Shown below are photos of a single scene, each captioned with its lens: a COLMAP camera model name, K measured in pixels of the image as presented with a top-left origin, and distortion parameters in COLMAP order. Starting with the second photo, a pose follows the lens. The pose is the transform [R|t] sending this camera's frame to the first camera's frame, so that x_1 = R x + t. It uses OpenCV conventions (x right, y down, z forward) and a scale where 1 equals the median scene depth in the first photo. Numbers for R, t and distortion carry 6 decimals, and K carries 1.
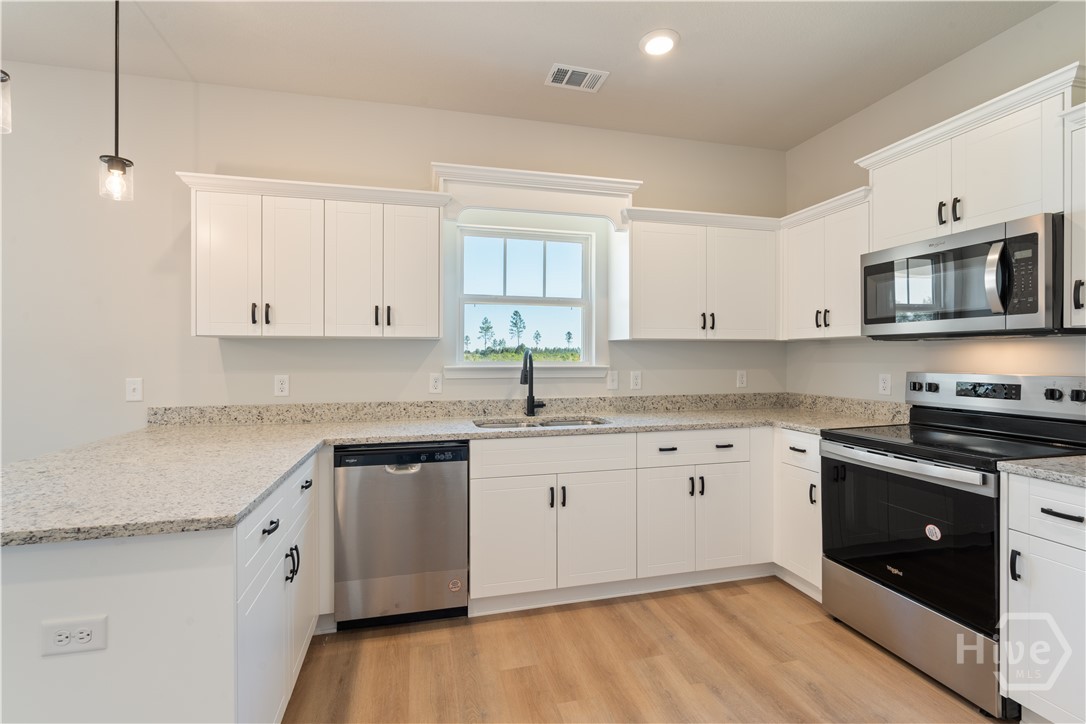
lens RADIAL K [[488.3, 0, 538.8], [0, 488.3, 355.9], [0, 0, 1]] dist [-0.010358, 0.001161]
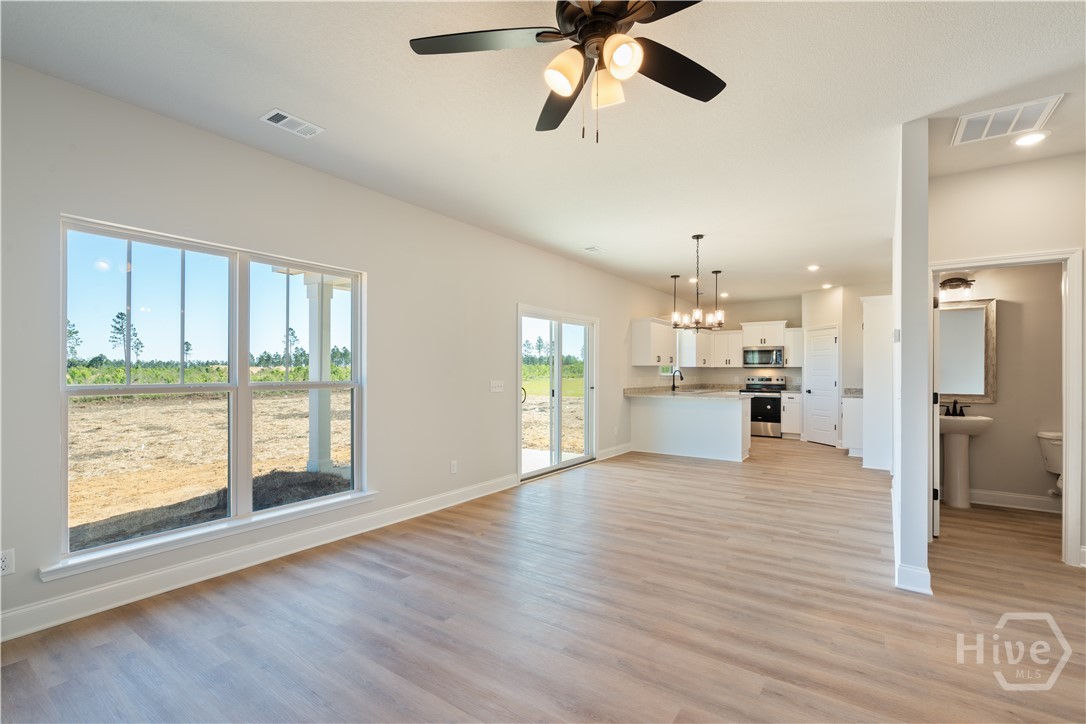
lens RADIAL K [[488.3, 0, 538.8], [0, 488.3, 355.9], [0, 0, 1]] dist [-0.010358, 0.001161]
pose [[0.759361, 0.025414, 0.650173, -3.038005], [-0.003871, 0.999396, -0.034543, 0.012372], [-0.650658, 0.023713, 0.759000, -0.916568]]
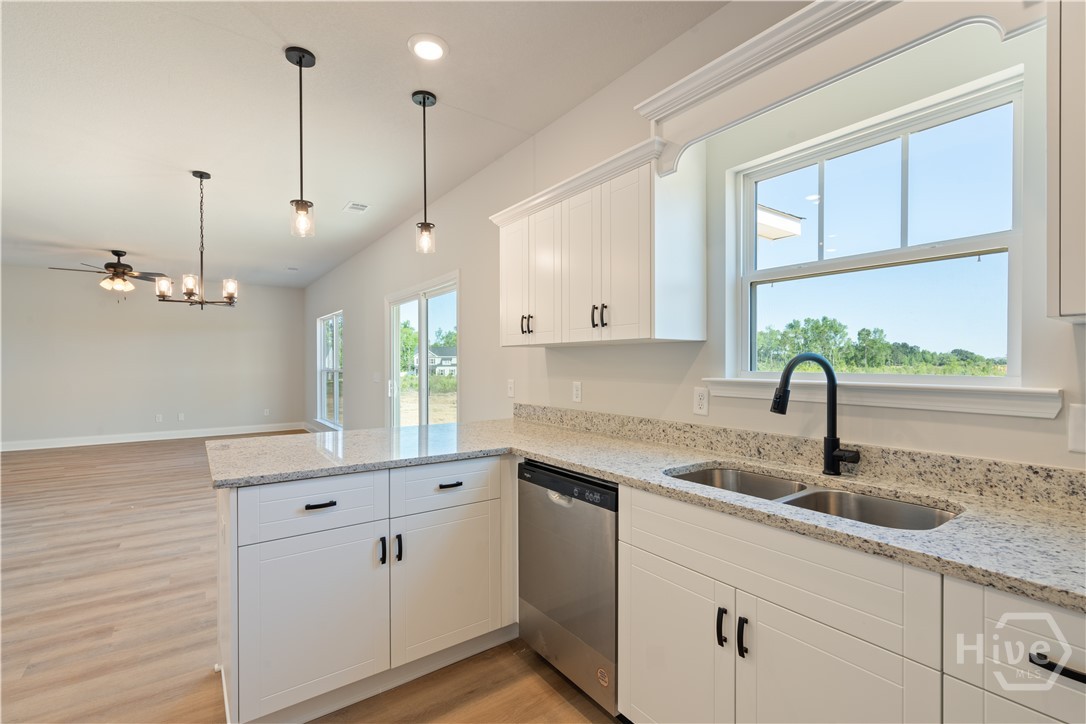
lens RADIAL K [[488.3, 0, 538.8], [0, 488.3, 355.9], [0, 0, 1]] dist [-0.010358, 0.001161]
pose [[0.372194, -0.010957, -0.928090, 0.408841], [0.001564, 0.999936, -0.011178, -0.003292], [0.928153, 0.002709, 0.372188, 0.554644]]
